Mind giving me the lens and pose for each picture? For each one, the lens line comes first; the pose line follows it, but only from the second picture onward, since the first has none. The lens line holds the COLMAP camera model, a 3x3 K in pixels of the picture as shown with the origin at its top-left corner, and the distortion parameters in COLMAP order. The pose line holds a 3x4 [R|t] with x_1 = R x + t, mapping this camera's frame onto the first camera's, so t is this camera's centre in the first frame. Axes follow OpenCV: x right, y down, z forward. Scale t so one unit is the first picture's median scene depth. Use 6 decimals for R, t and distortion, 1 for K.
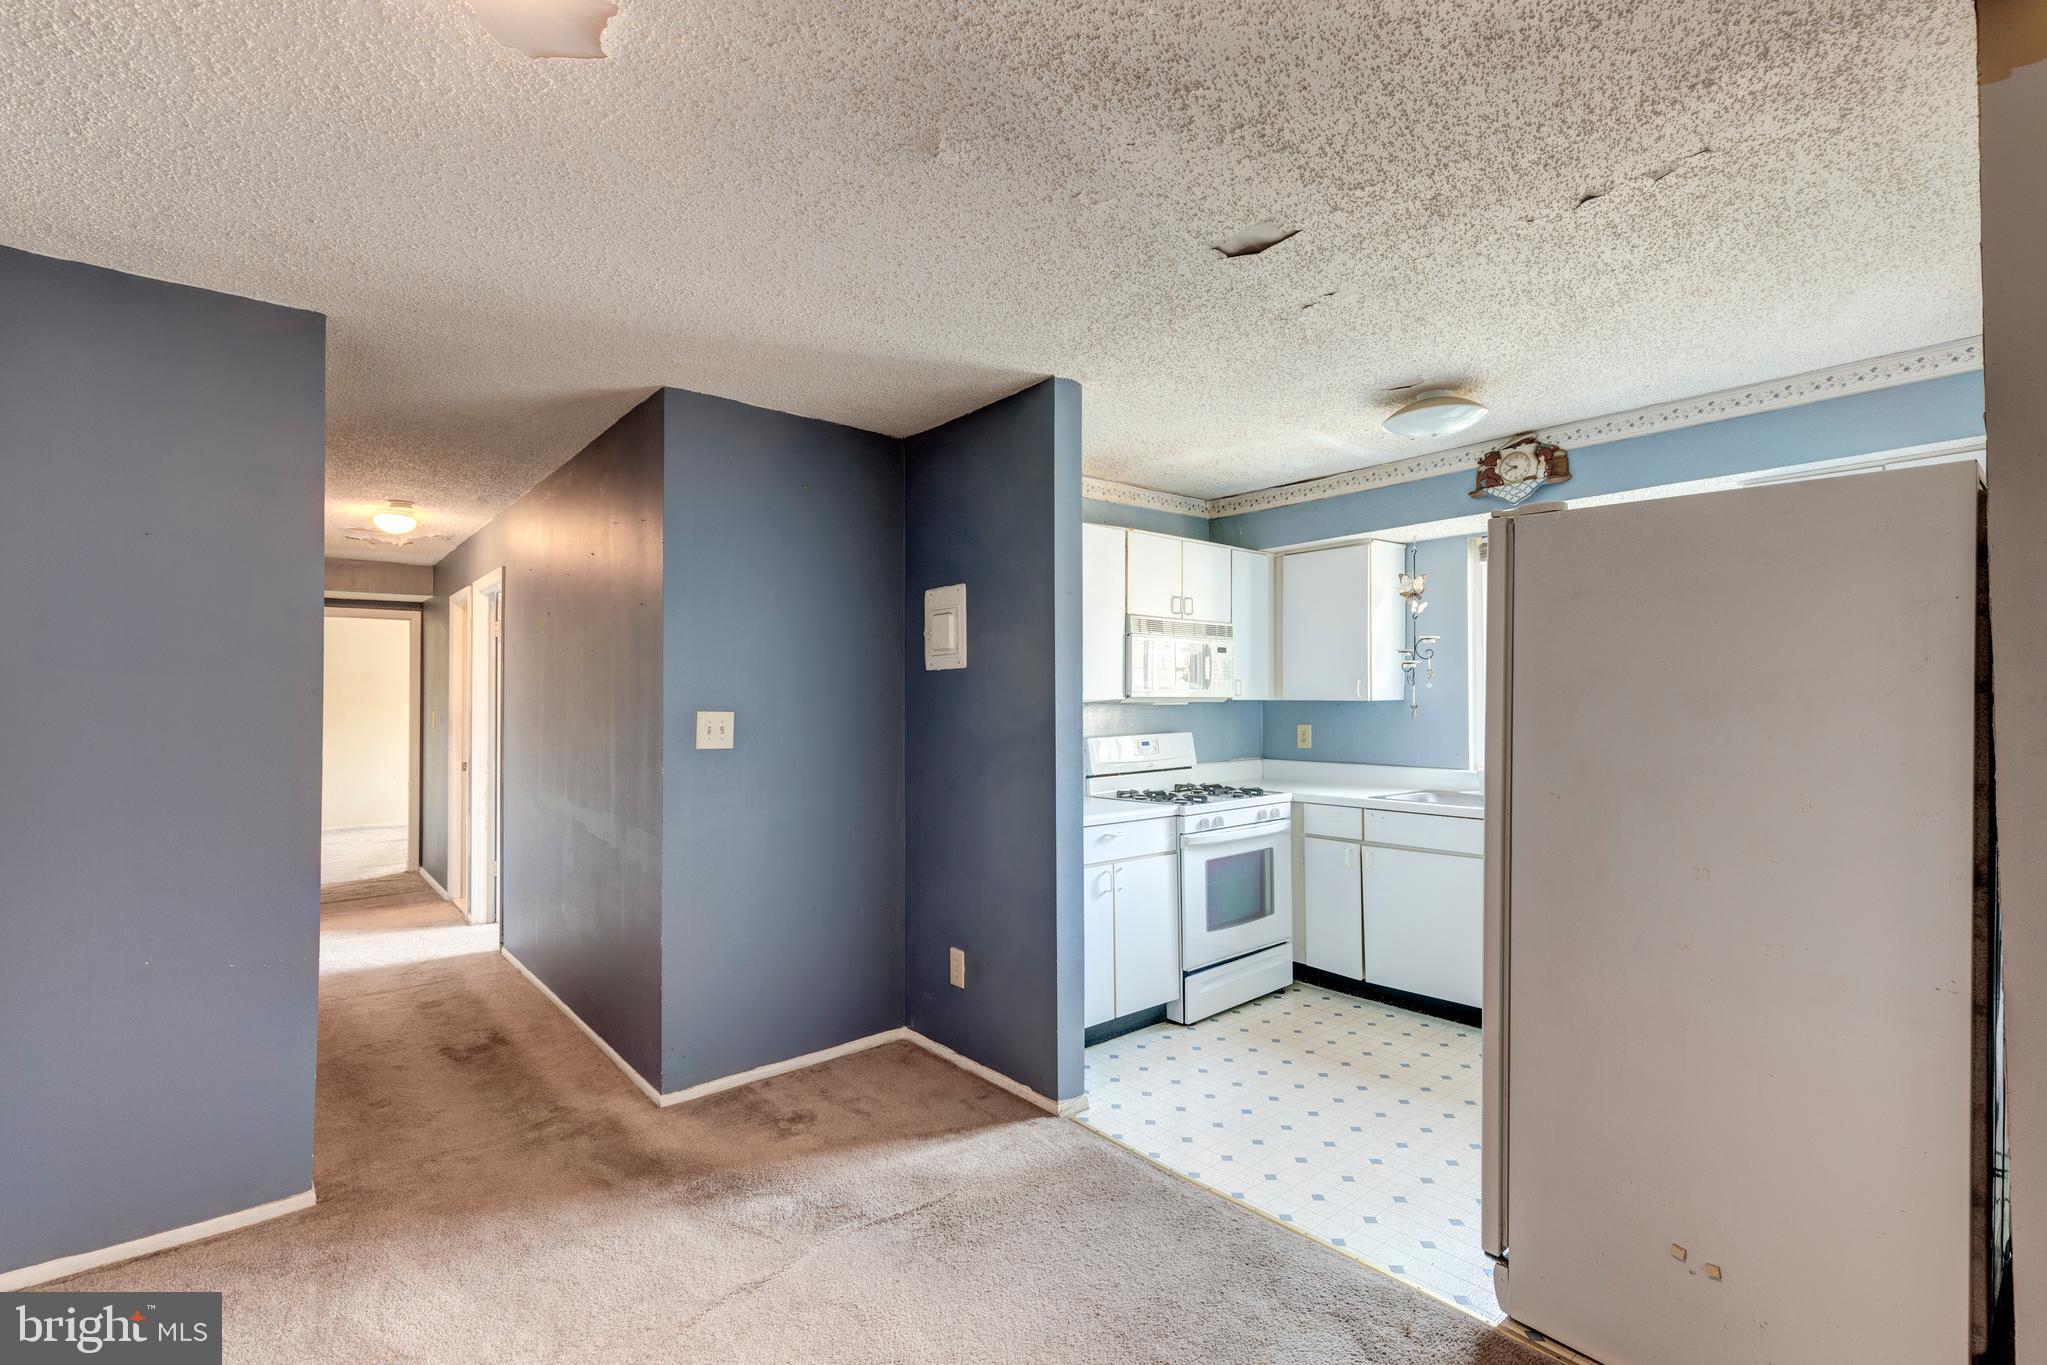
lens RADIAL K [[927.0, 0, 1040.4], [0, 927.0, 682.4], [0, 0, 1]] dist [-0.002290, -0.000619]
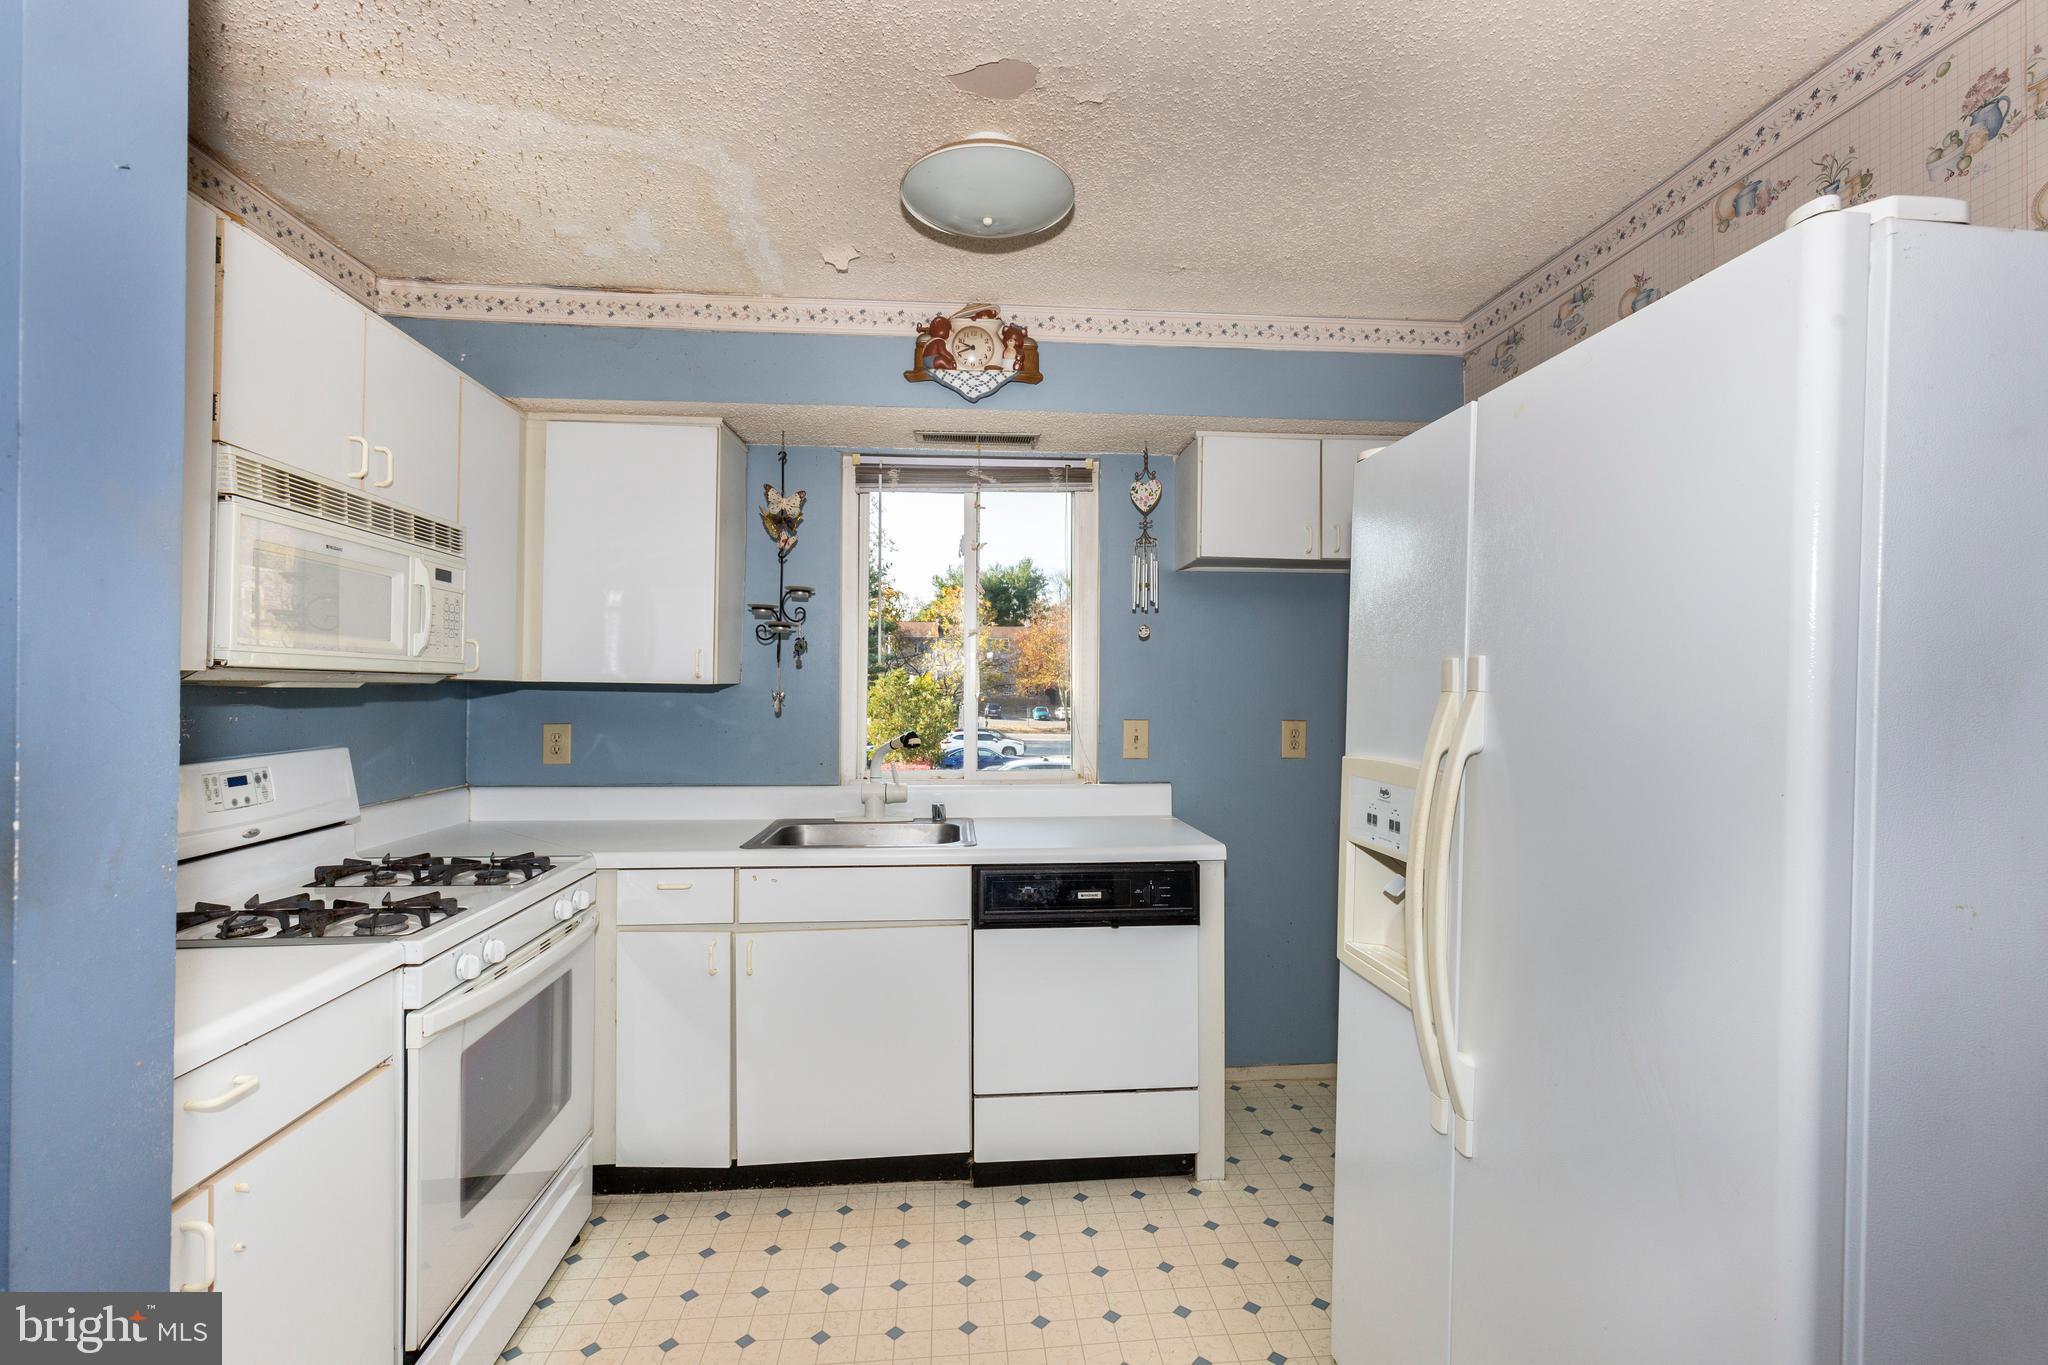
lens RADIAL K [[916.2, 0, 1026.0], [0, 916.2, 685.7], [0, 0, 1]] dist [0.002280, -0.000064]
pose [[0.589612, 0.011347, 0.807607, -0.011269], [-0.026296, 0.999641, 0.005152, 0.013932], [-0.807259, -0.024274, 0.589699, 0.544241]]
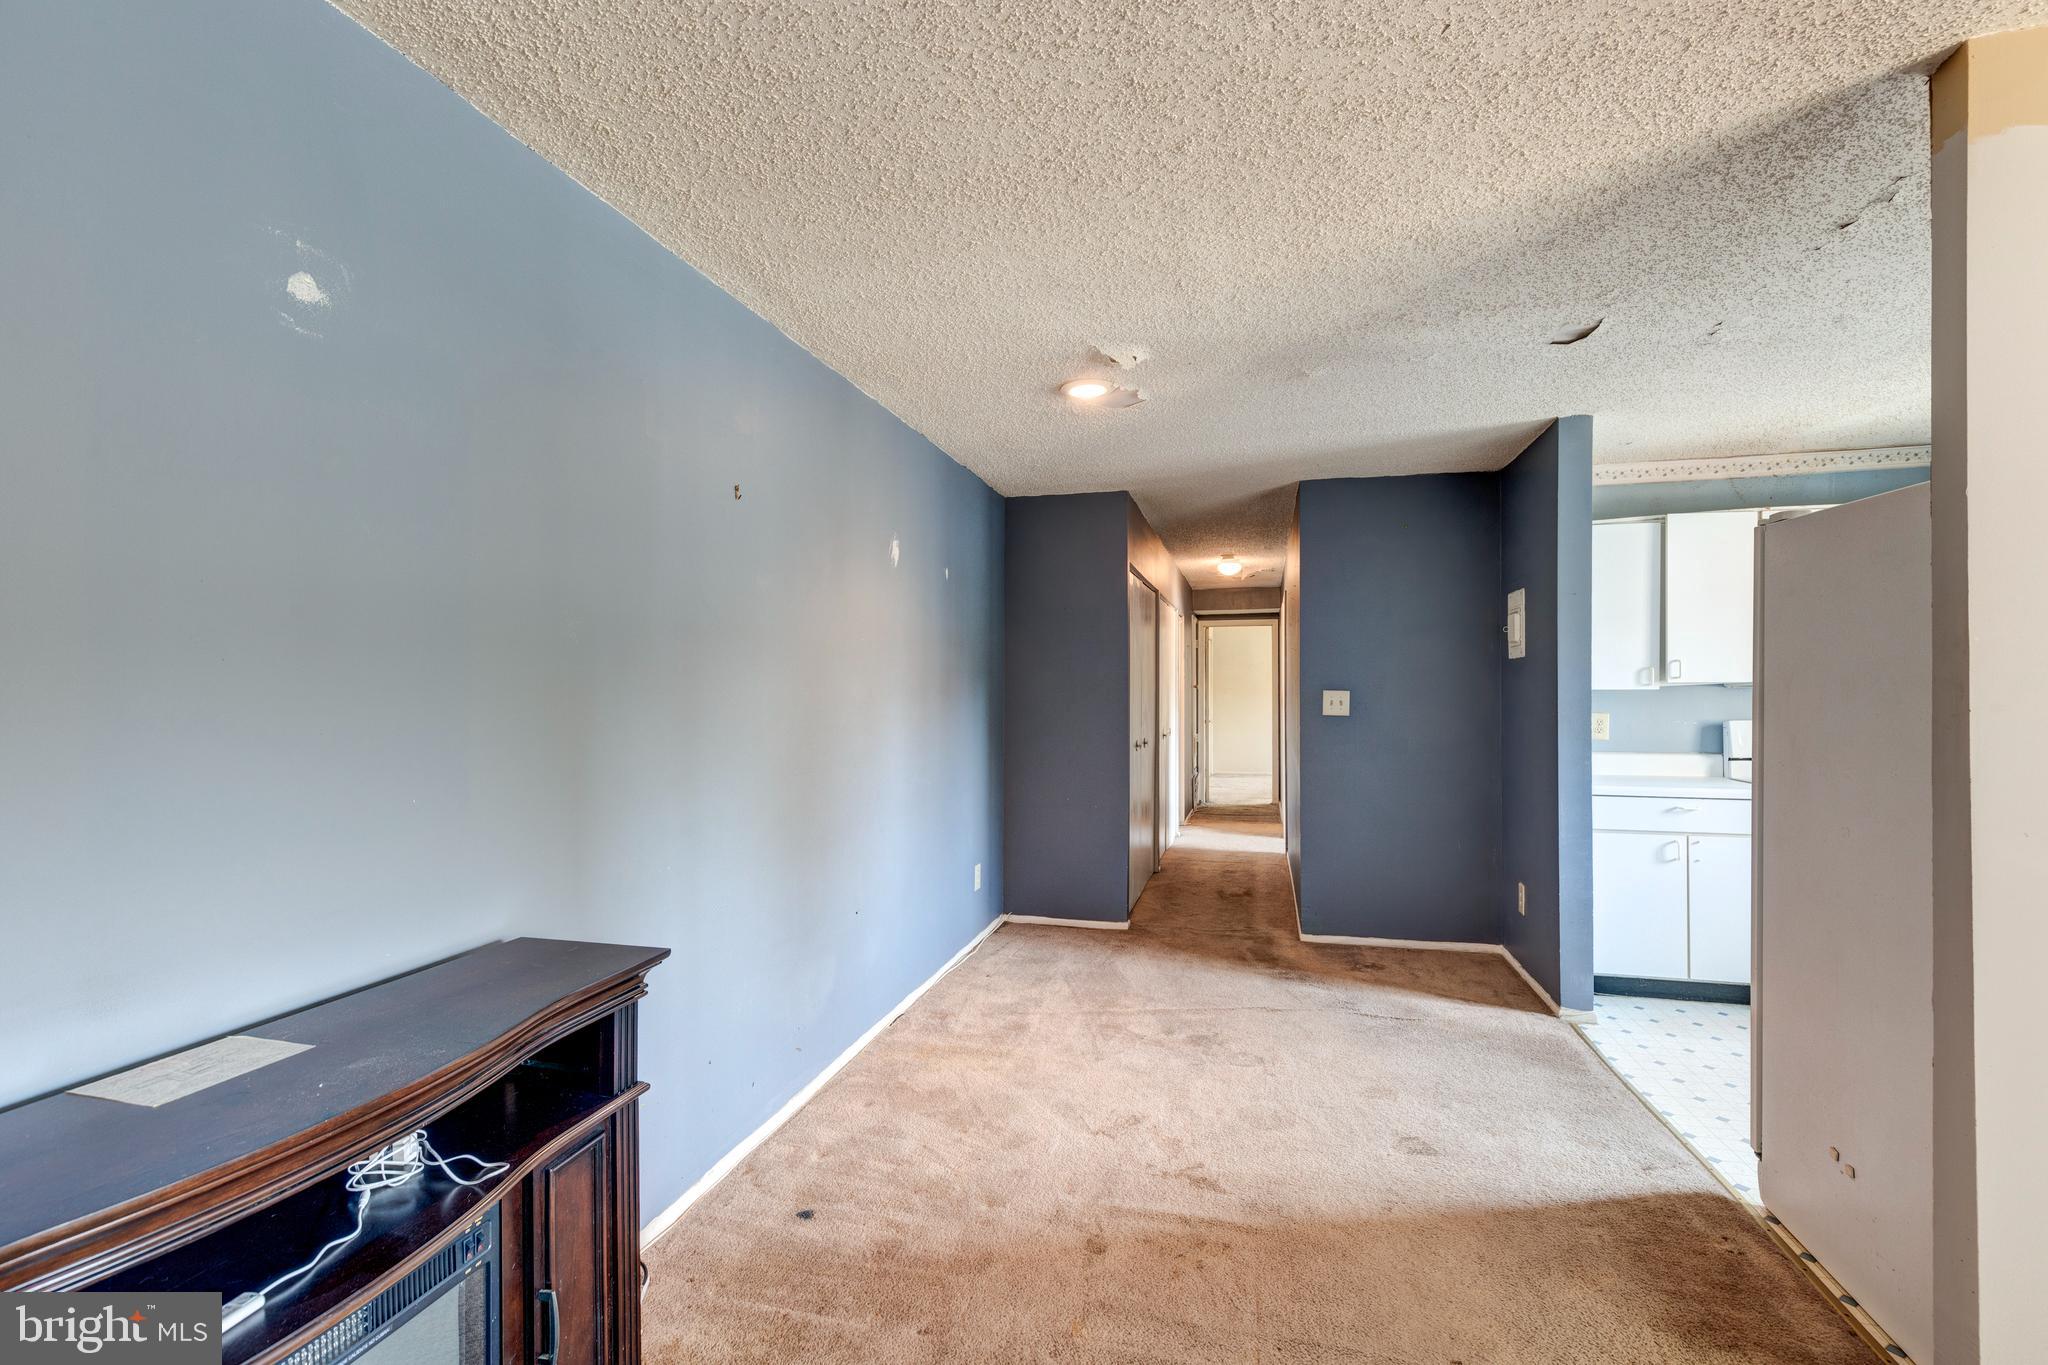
lens RADIAL K [[942.0, 0, 1024.0], [0, 942.0, 682.5], [0, 0, 1]] dist [-0.002674, -0.000505]
pose [[0.572490, 0.000139, -0.819912, 0.483447], [0.015705, 0.999815, 0.011135, -0.005002], [0.819761, -0.019251, 0.572382, -0.225538]]
